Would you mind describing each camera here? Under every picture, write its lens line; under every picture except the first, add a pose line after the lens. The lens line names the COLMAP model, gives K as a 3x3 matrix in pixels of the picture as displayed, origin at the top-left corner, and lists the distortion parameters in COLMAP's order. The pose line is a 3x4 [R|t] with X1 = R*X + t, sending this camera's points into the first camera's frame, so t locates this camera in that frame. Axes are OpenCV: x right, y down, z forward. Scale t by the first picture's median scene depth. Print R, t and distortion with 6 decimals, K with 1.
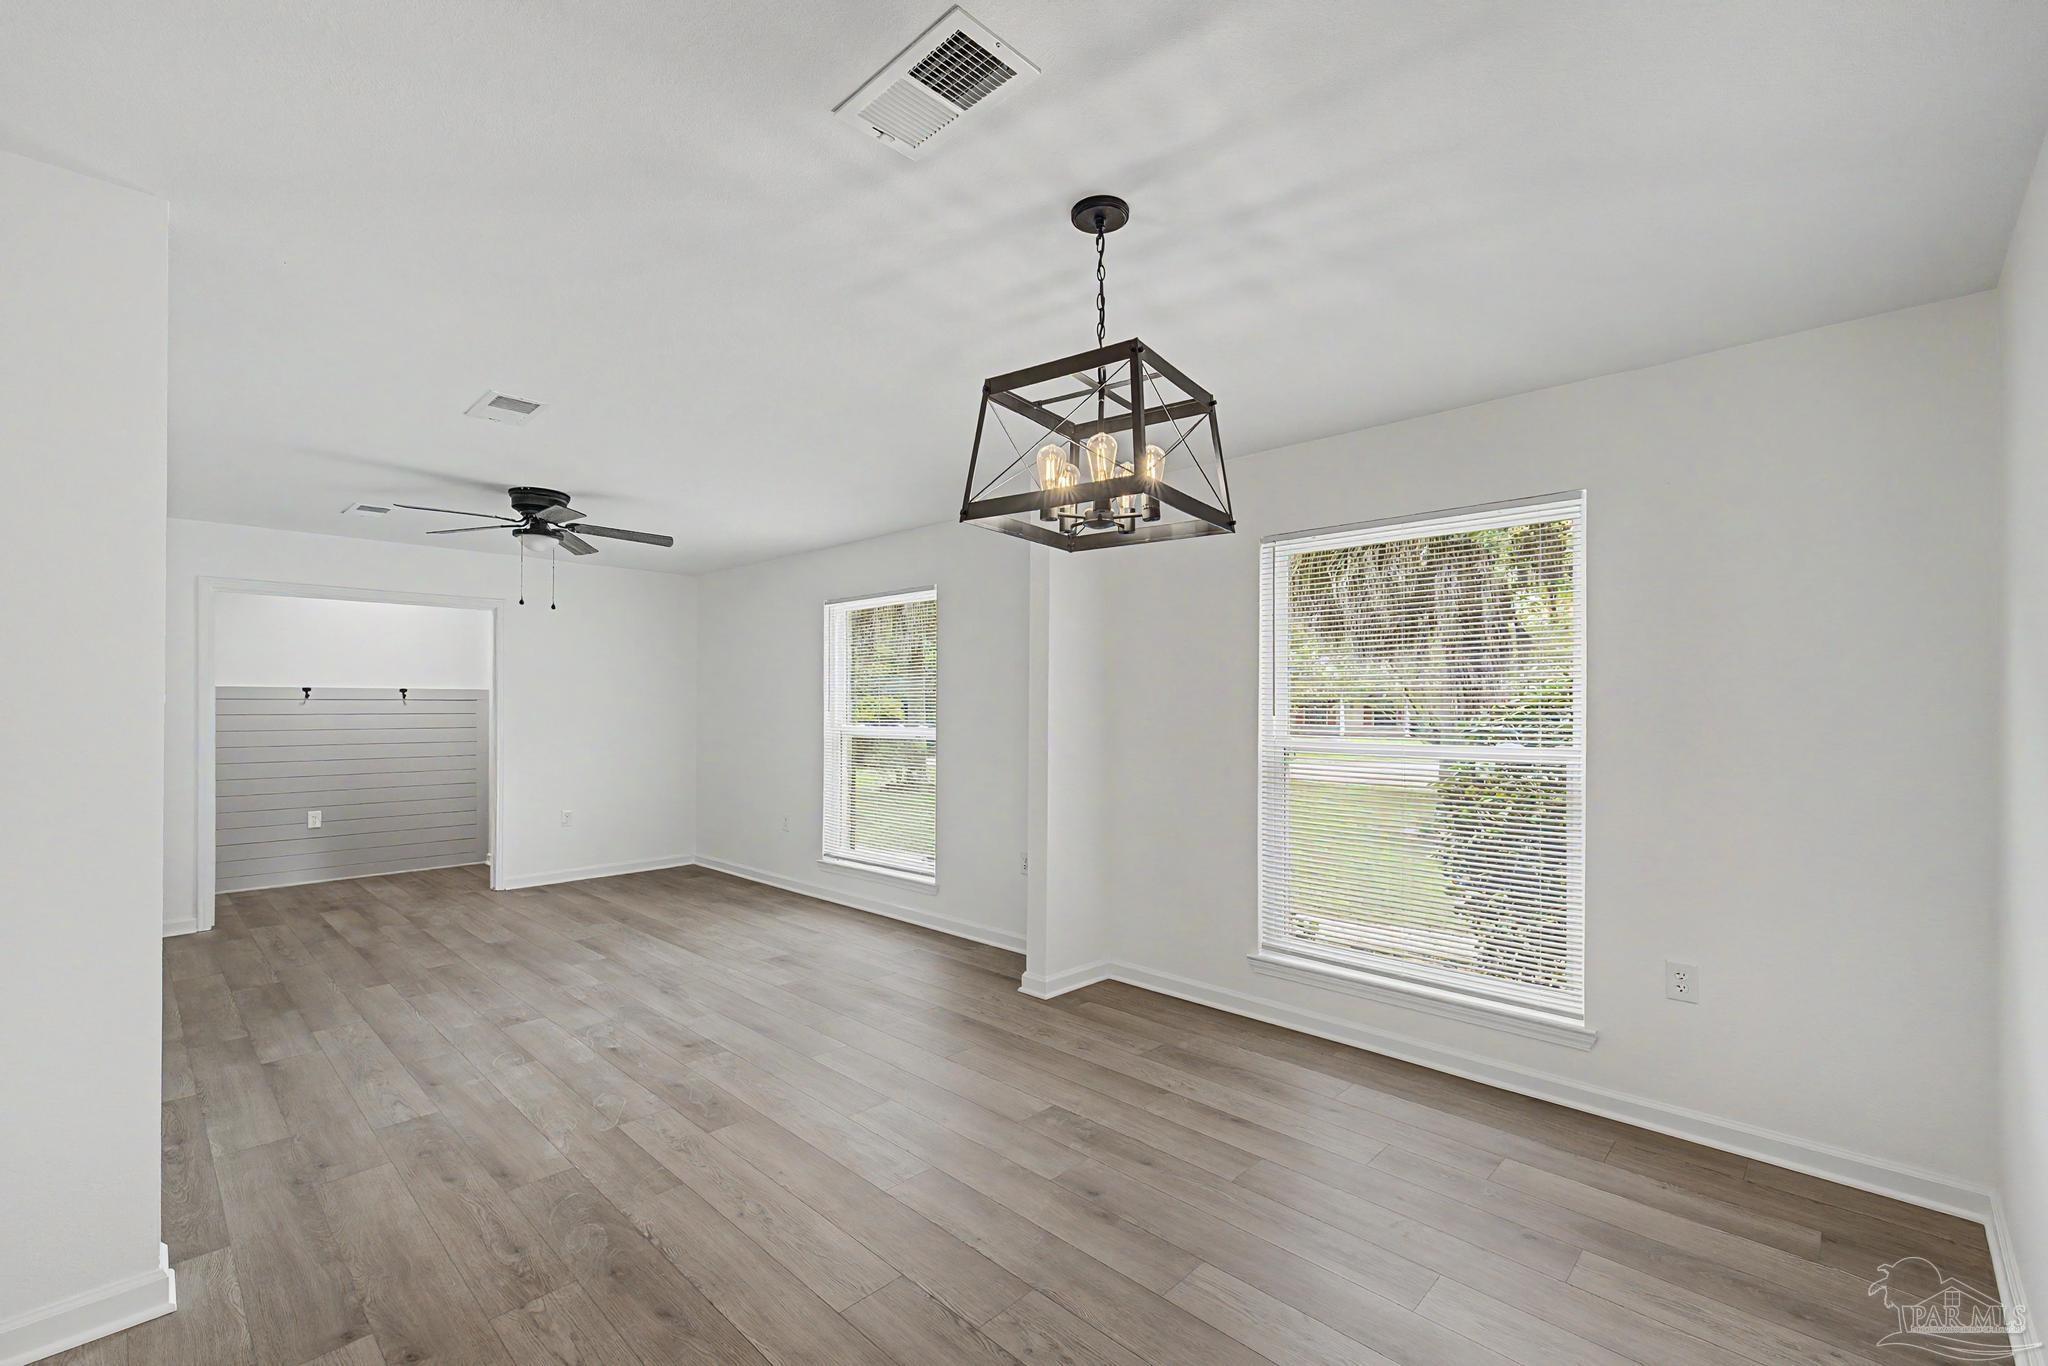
lens RADIAL K [[872.0, 0, 1016.8], [0, 872.0, 707.8], [0, 0, 1]] dist [0.002388, -0.000199]
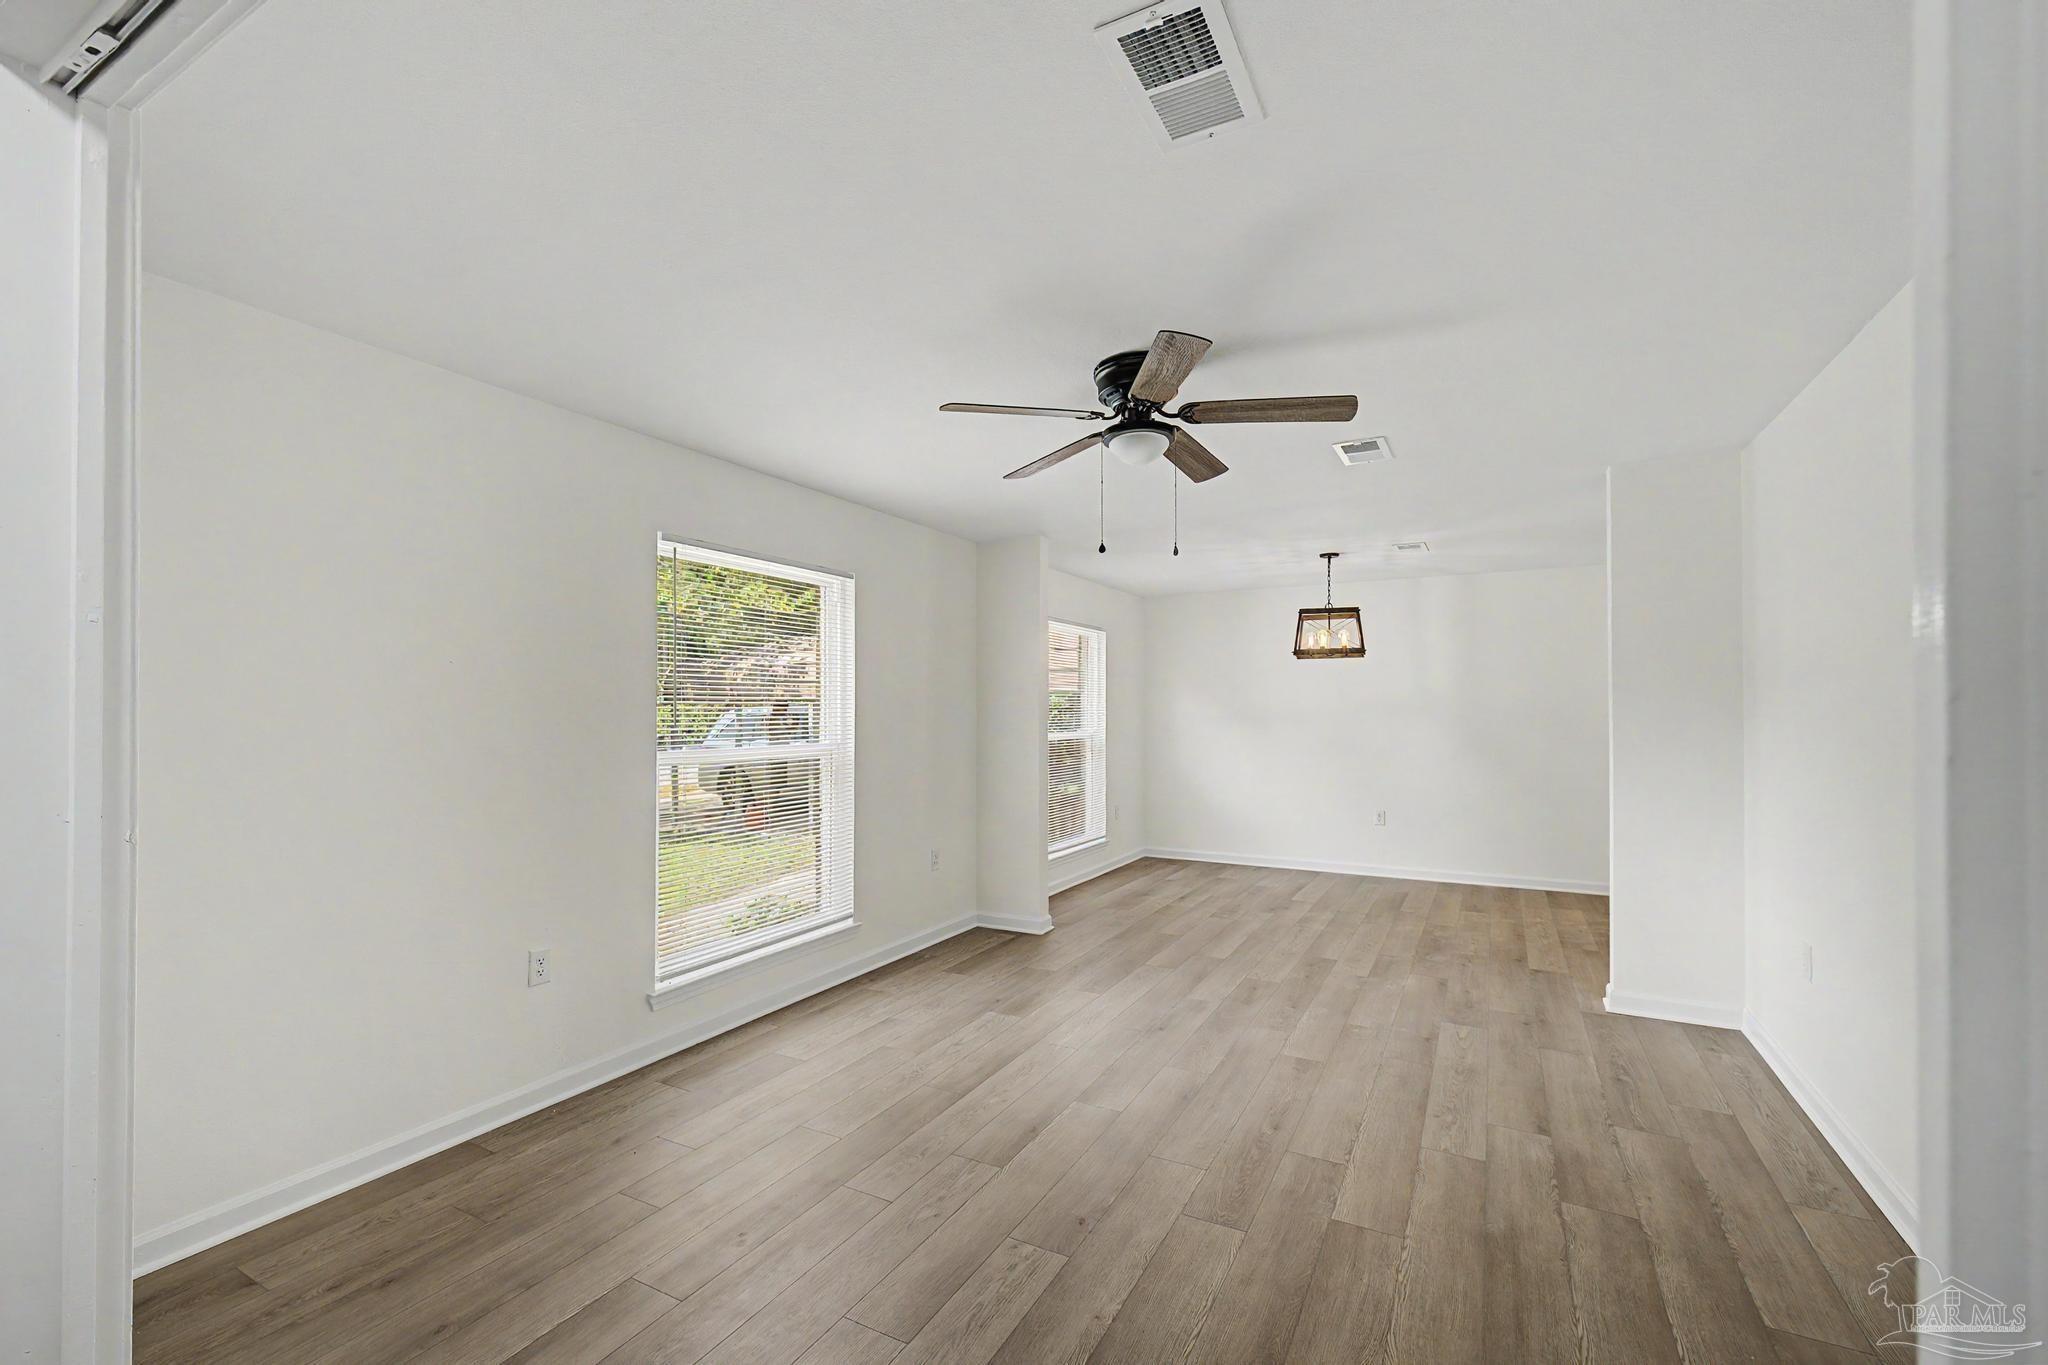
lens RADIAL K [[872.0, 0, 1016.8], [0, 872.0, 707.3], [0, 0, 1]] dist [0.002388, -0.000199]
pose [[-0.263190, 0.007052, 0.964718, -1.363975], [0.006731, 0.999962, -0.005473, -0.007072], [-0.964721, 0.005053, -0.263227, 1.515419]]
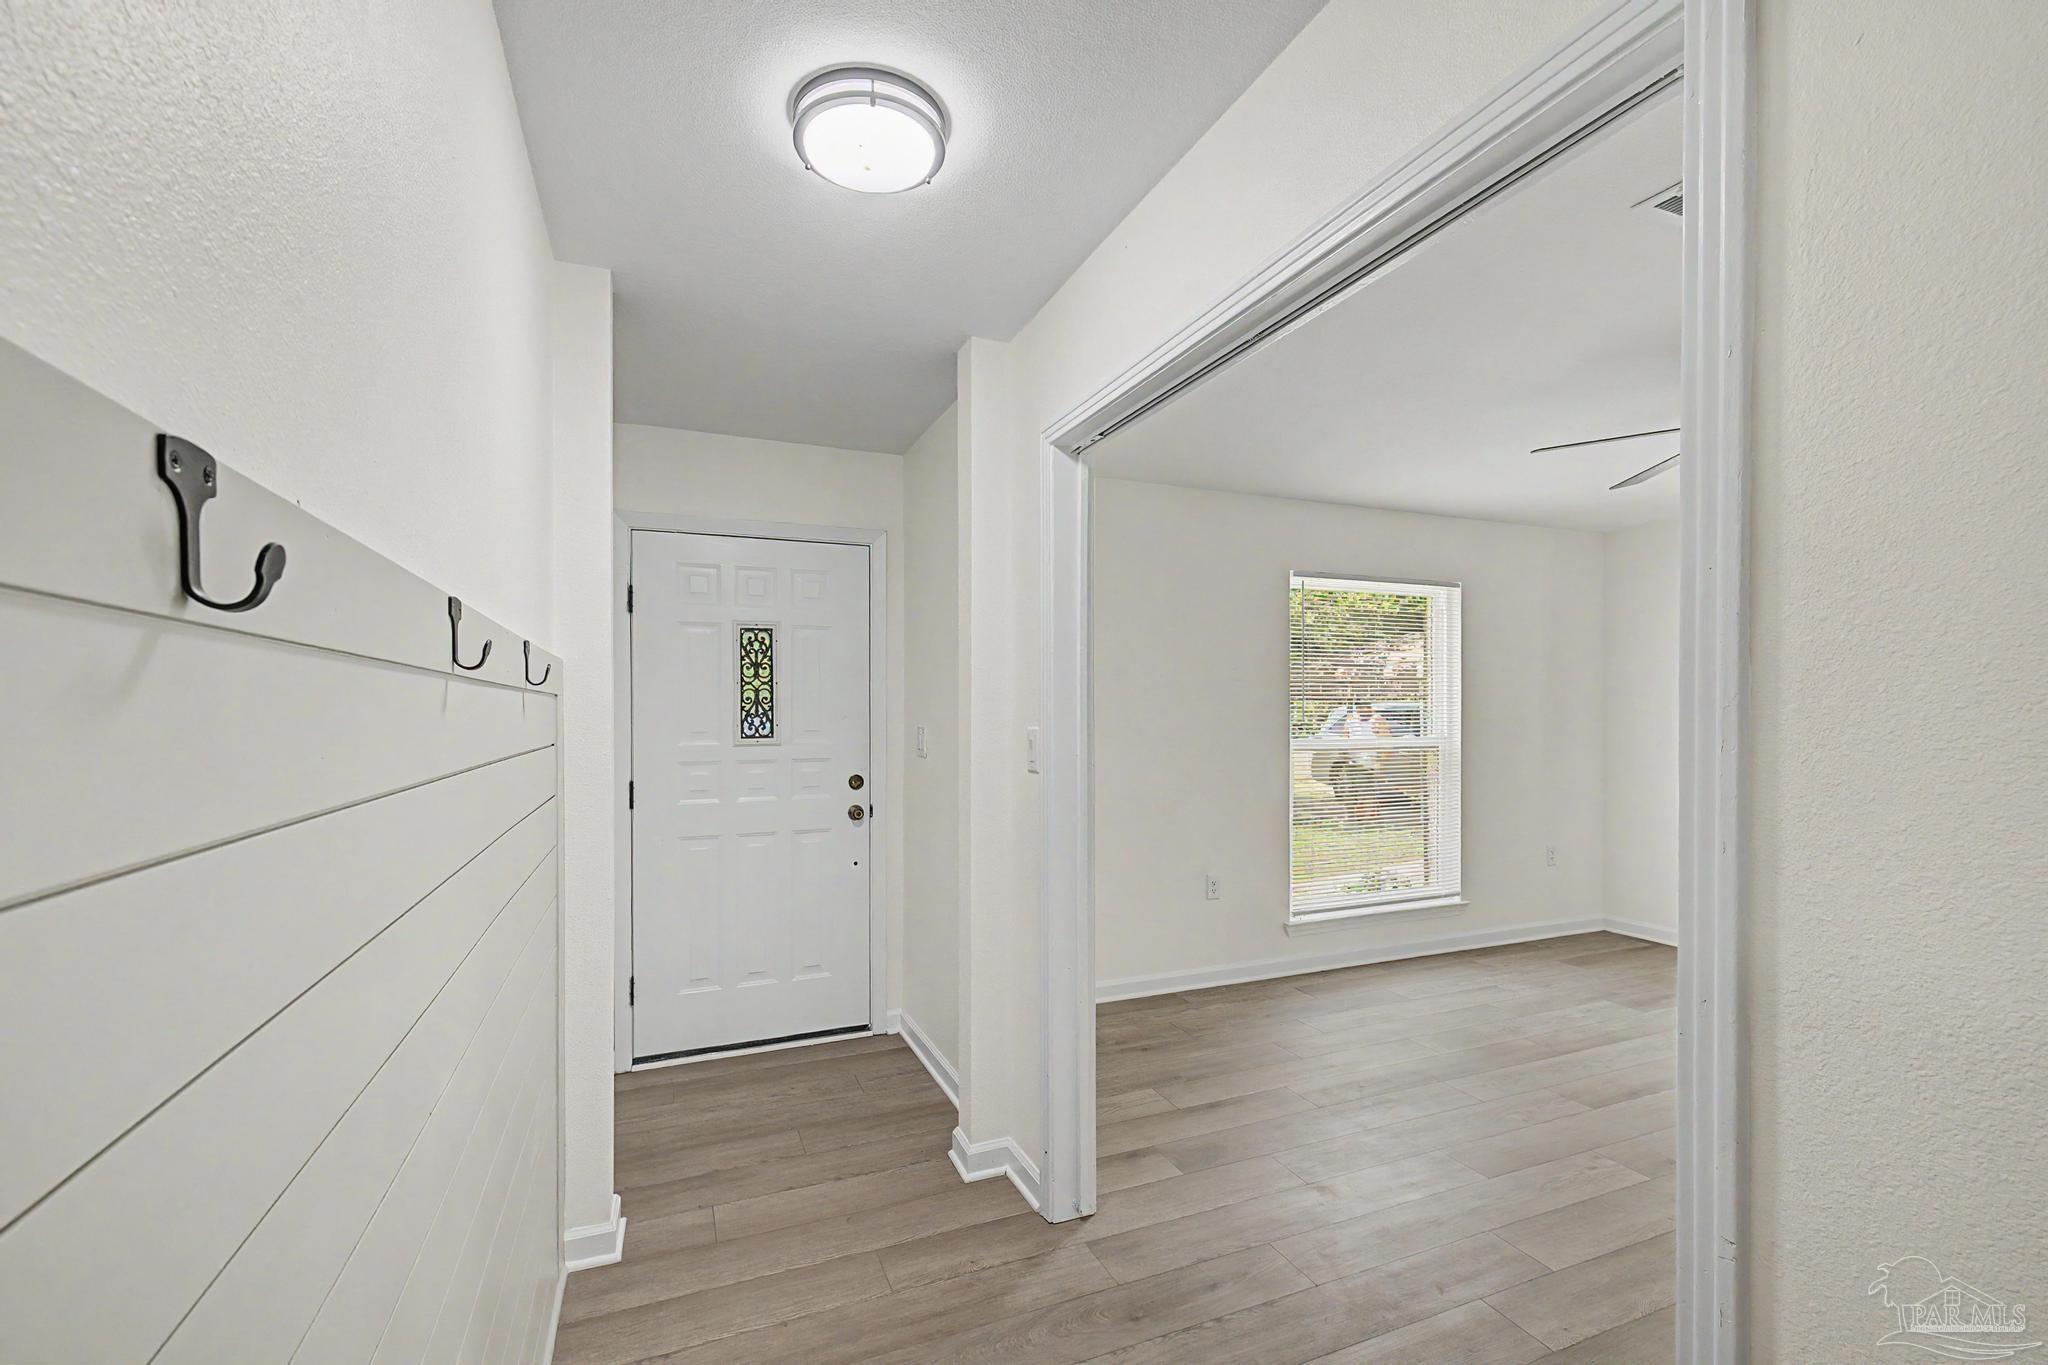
lens RADIAL K [[836.4, 0, 1017.1], [0, 836.4, 709.4], [0, 0, 1]] dist [-0.013473, -0.000043]
pose [[0.407228, 0.000225, 0.913326, -1.580665], [0.006620, 0.999973, -0.003198, -0.007825], [-0.913303, 0.007349, 0.407216, 1.515172]]
